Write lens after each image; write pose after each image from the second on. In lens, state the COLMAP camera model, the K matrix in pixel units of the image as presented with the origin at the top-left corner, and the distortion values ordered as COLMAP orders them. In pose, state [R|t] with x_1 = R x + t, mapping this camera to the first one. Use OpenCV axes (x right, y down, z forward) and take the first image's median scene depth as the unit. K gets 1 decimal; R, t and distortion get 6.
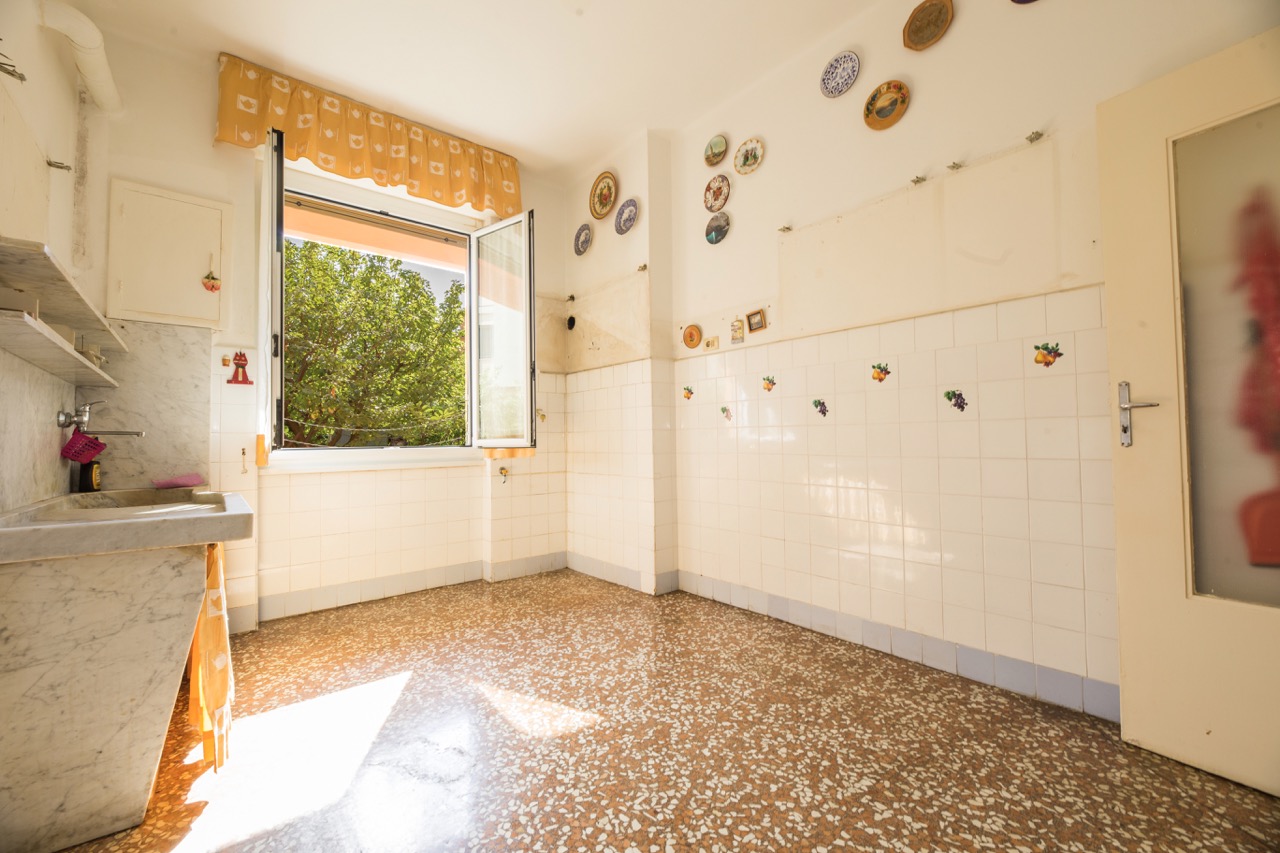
lens RADIAL K [[521.0, 0, 632.9], [0, 521.0, 425.0], [0, 0, 1]] dist [0.000960, -0.004248]
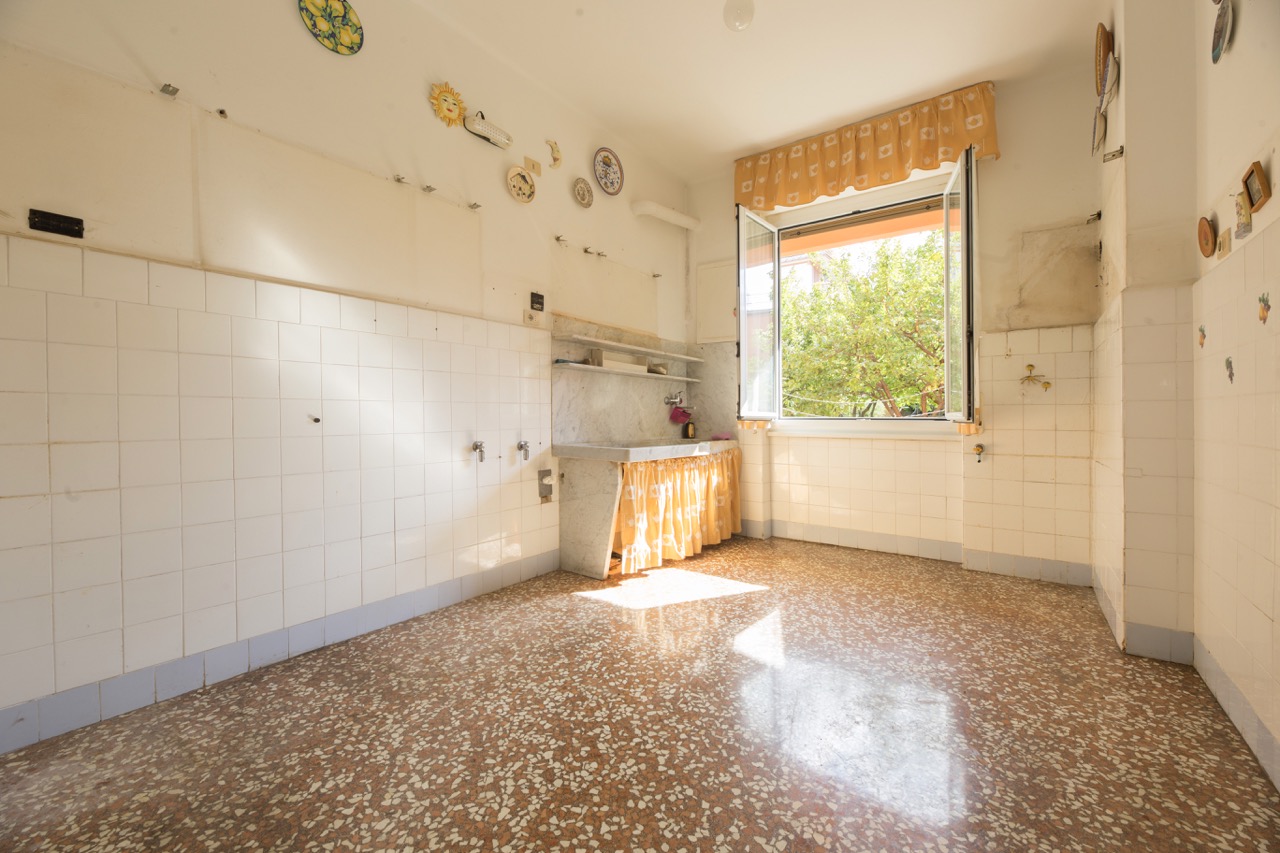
lens RADIAL K [[521.0, 0, 632.9], [0, 521.0, 425.0], [0, 0, 1]] dist [0.000960, -0.004248]
pose [[0.236201, 0.032675, -0.971155, 0.642430], [0.022249, 0.998991, 0.039023, 0.000463], [0.971450, -0.030825, 0.235235, 0.304029]]
